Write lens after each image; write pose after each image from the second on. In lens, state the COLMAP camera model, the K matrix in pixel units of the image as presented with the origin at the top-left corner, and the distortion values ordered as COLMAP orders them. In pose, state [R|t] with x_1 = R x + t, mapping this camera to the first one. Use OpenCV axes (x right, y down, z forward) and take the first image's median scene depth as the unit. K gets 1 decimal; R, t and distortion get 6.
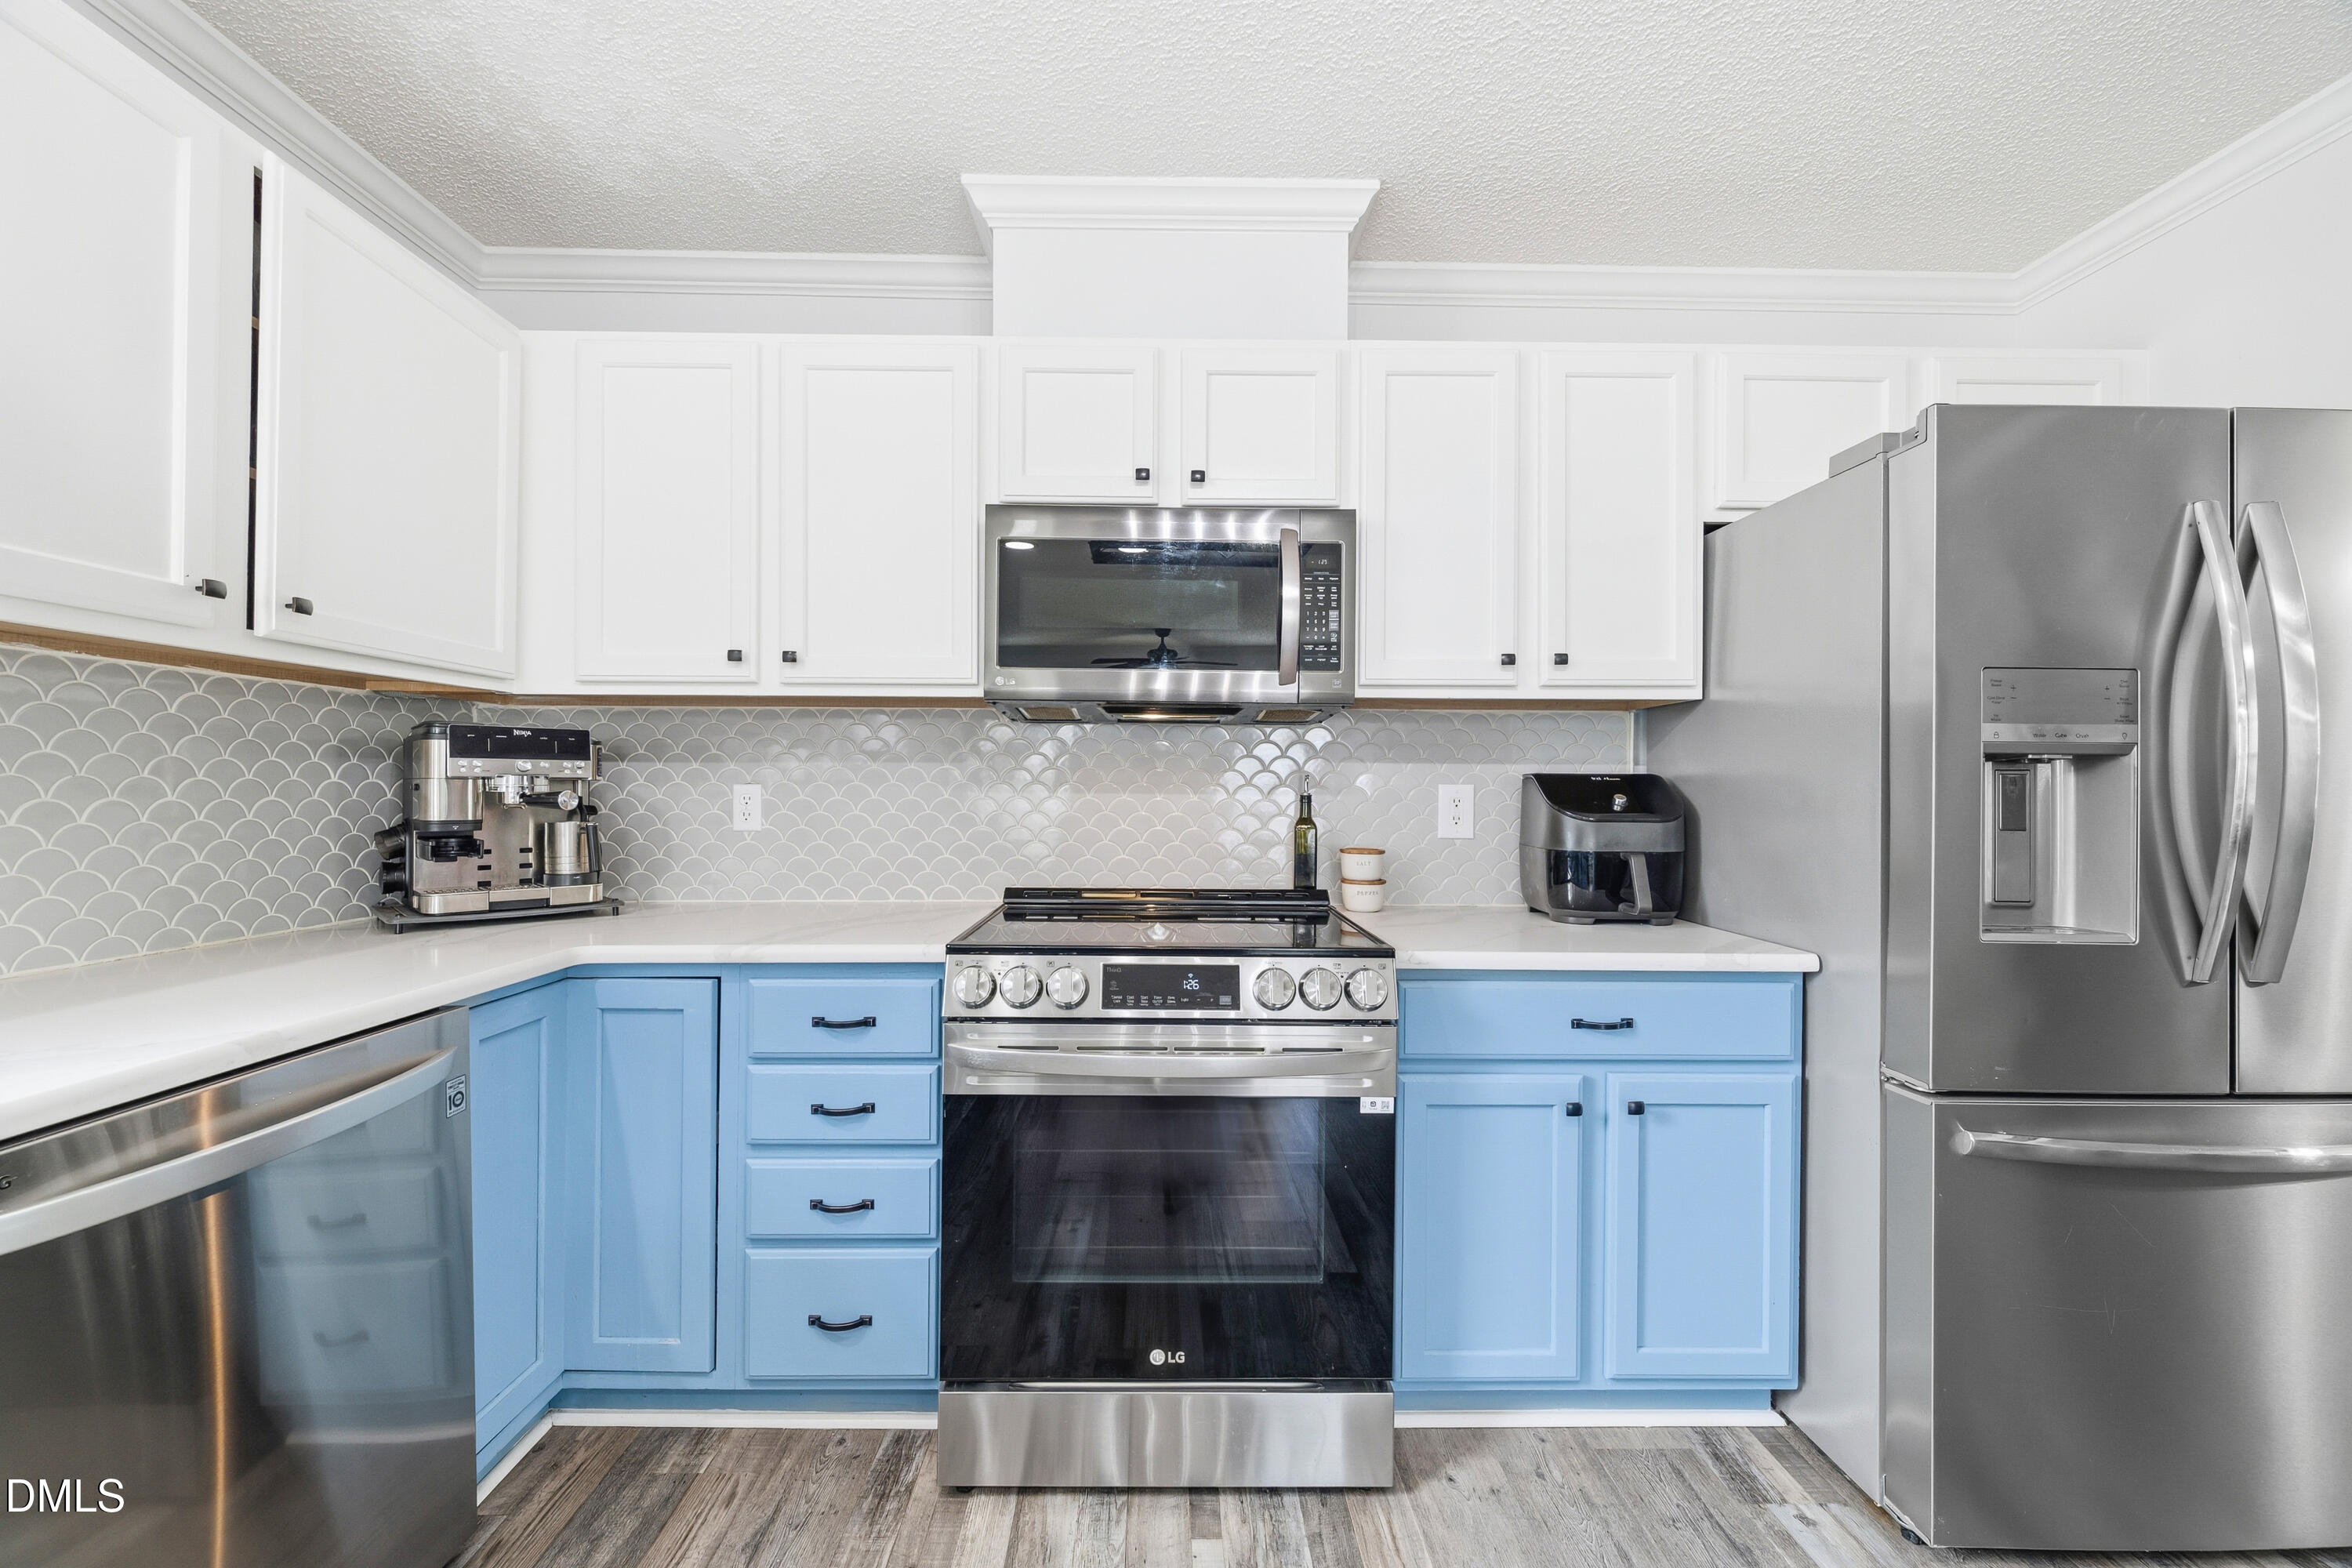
lens RADIAL K [[923.2, 0, 1176.0], [0, 923.2, 784.0], [0, 0, 1]] dist [-0.001873, -0.000384]
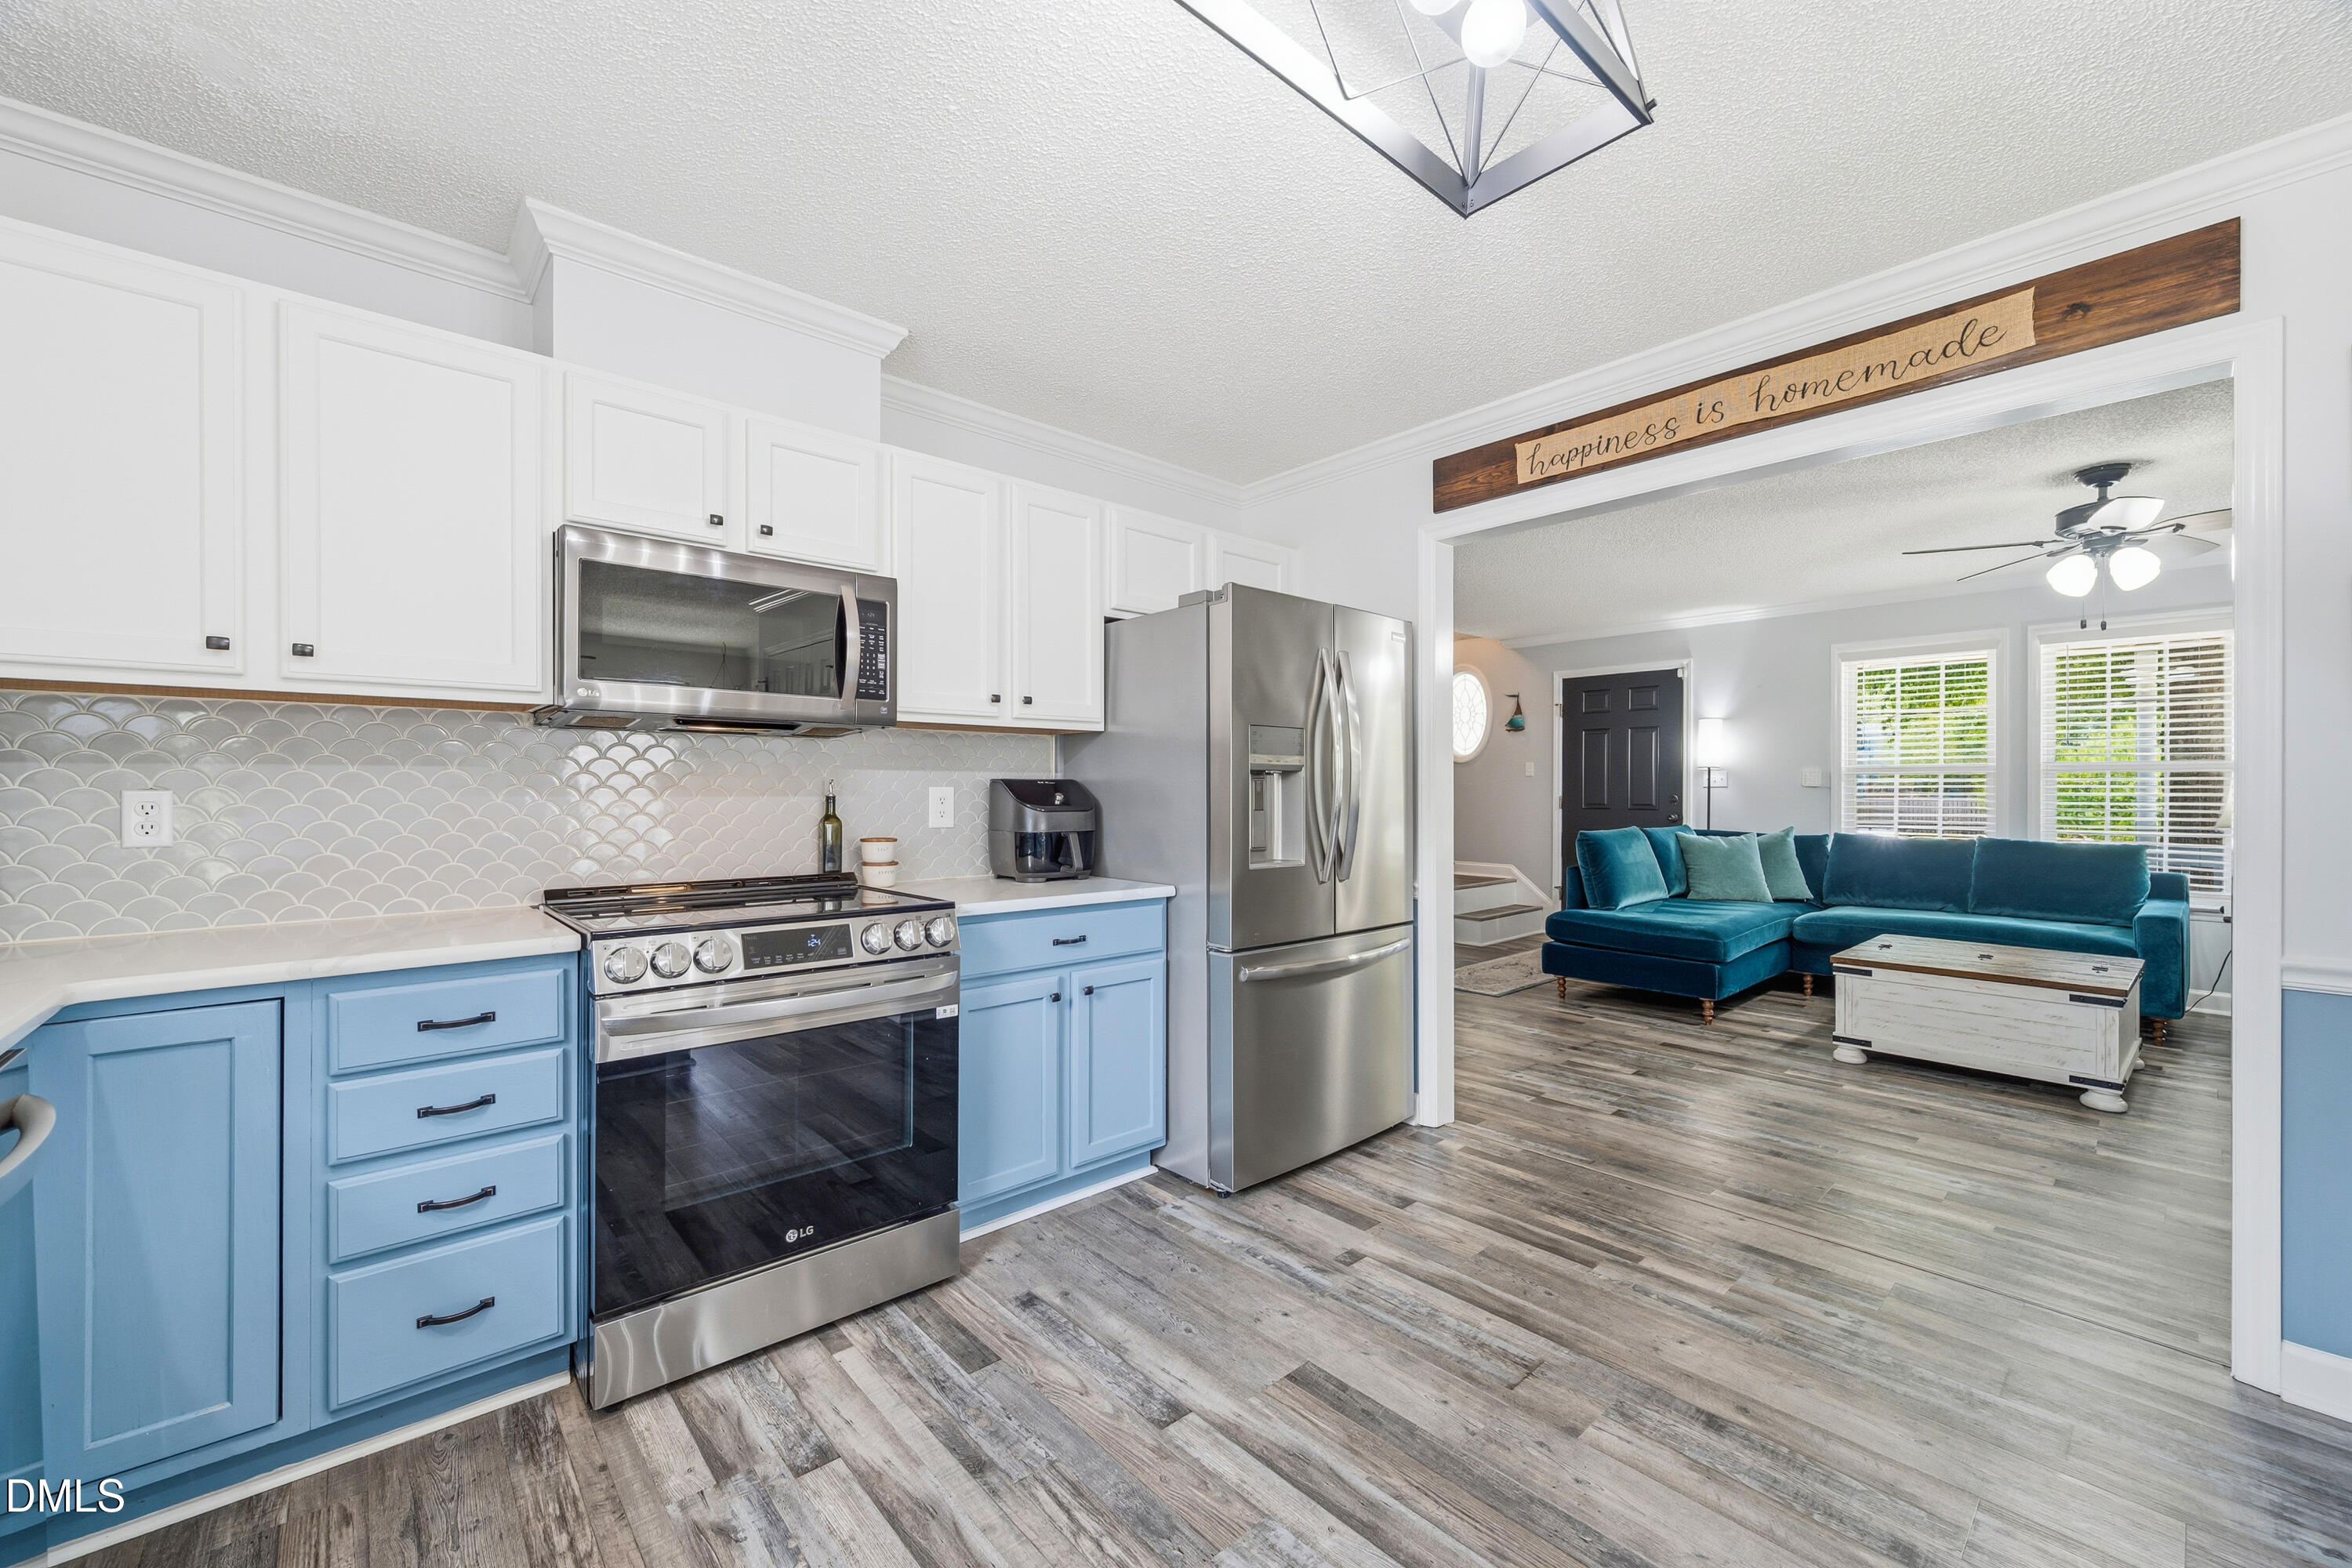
lens RADIAL K [[923.2, 0, 1176.0], [0, 923.2, 784.0], [0, 0, 1]] dist [-0.001873, -0.000384]
pose [[0.755720, -0.002245, 0.654891, -0.415803], [0.002979, 0.999996, -0.000010, -0.003451], [-0.654888, 0.001958, 0.755724, -0.290456]]
